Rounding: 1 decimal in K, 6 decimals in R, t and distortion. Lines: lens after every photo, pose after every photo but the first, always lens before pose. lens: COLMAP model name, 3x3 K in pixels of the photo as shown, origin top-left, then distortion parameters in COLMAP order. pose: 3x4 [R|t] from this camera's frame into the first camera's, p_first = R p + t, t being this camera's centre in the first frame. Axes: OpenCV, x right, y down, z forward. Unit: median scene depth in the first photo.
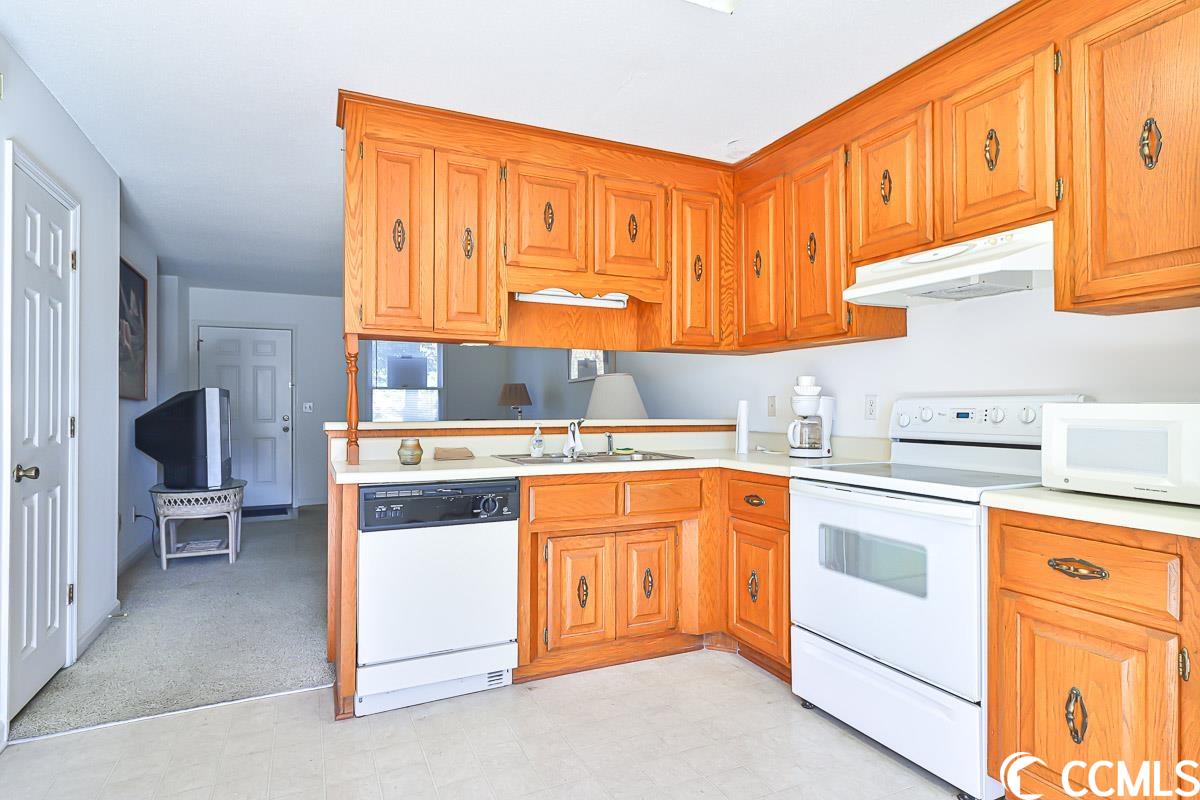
lens RADIAL K [[629.6, 0, 601.4], [0, 629.6, 402.7], [0, 0, 1]] dist [0.001160, -0.000419]
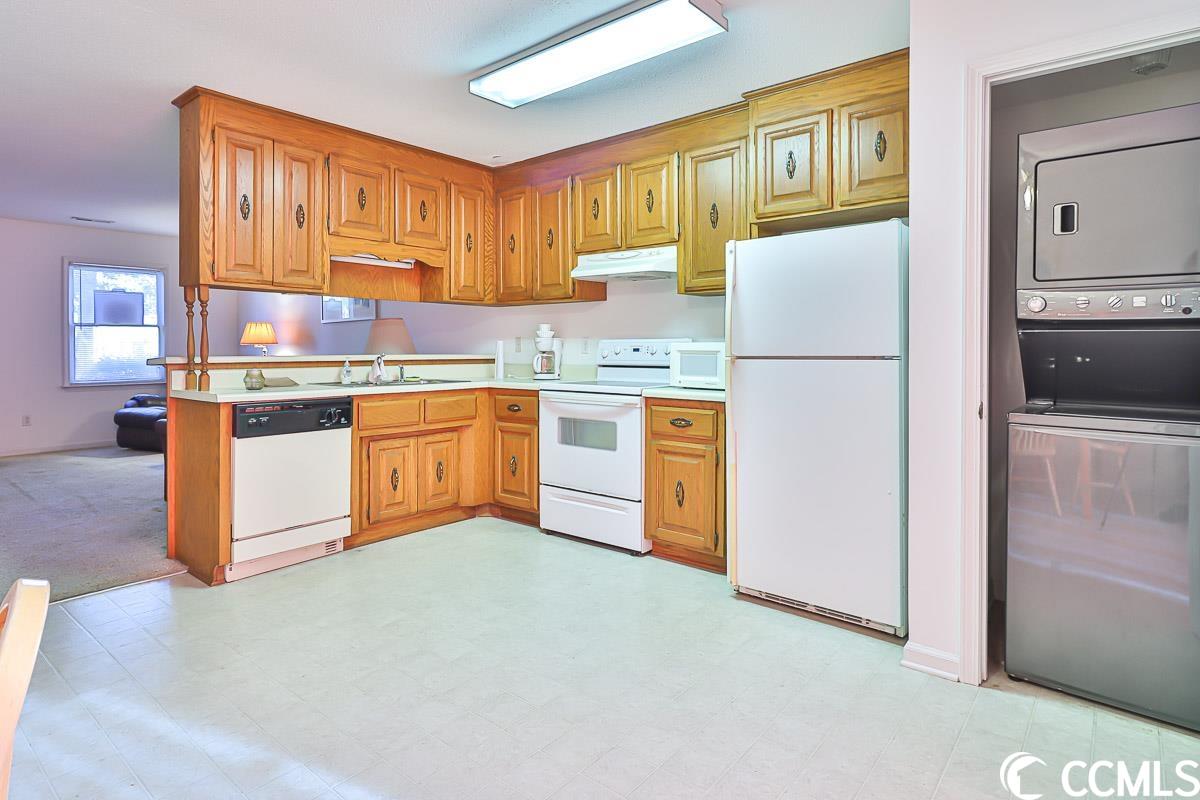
lens RADIAL K [[629.6, 0, 601.4], [0, 629.6, 402.7], [0, 0, 1]] dist [0.001160, -0.000419]
pose [[0.901722, -0.037295, 0.430704, -0.215669], [-0.003459, 0.995618, 0.093454, 0.003061], [-0.432302, -0.085759, 0.897641, -0.432212]]
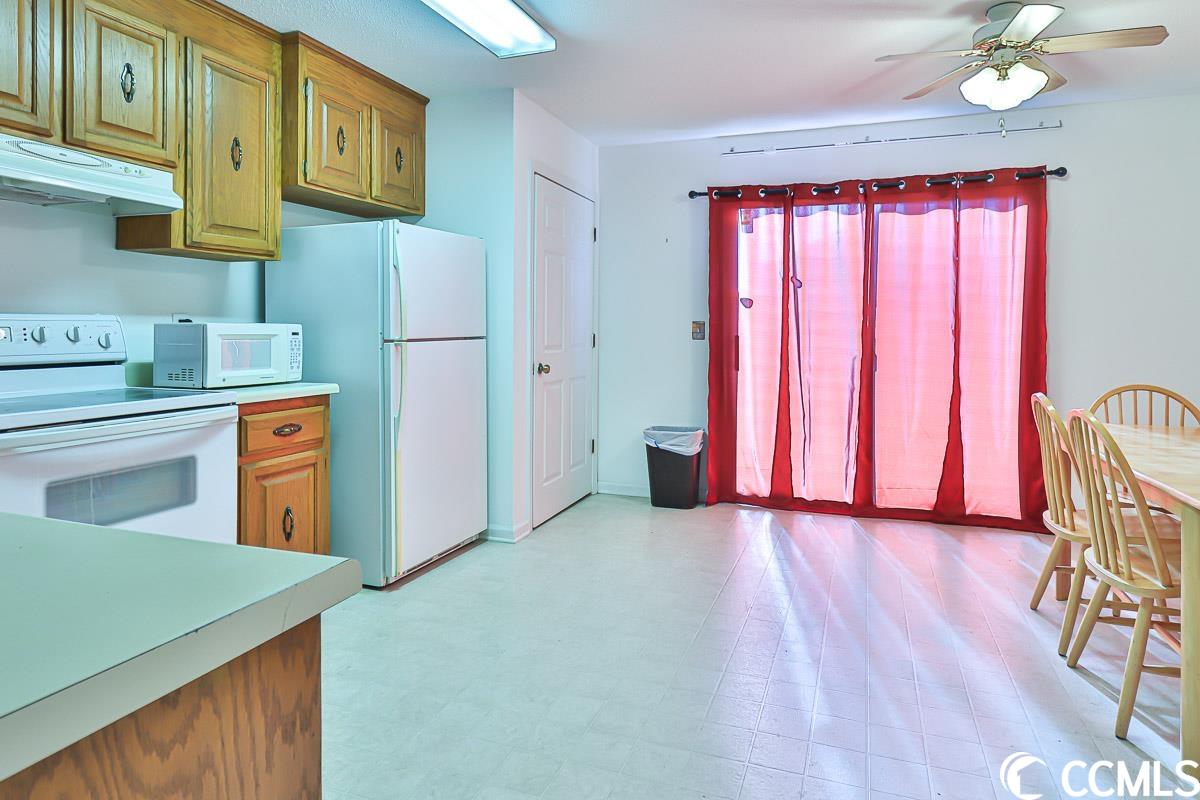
lens RADIAL K [[705.1, 0, 600.0], [0, 705.1, 400.0], [0, 0, 1]] dist [0.001605, 0.000264]
pose [[-0.703754, -0.074151, 0.706563, -0.594755], [-0.007774, 0.995282, 0.096708, 0.007547], [-0.710401, 0.062566, -0.701011, 0.951223]]
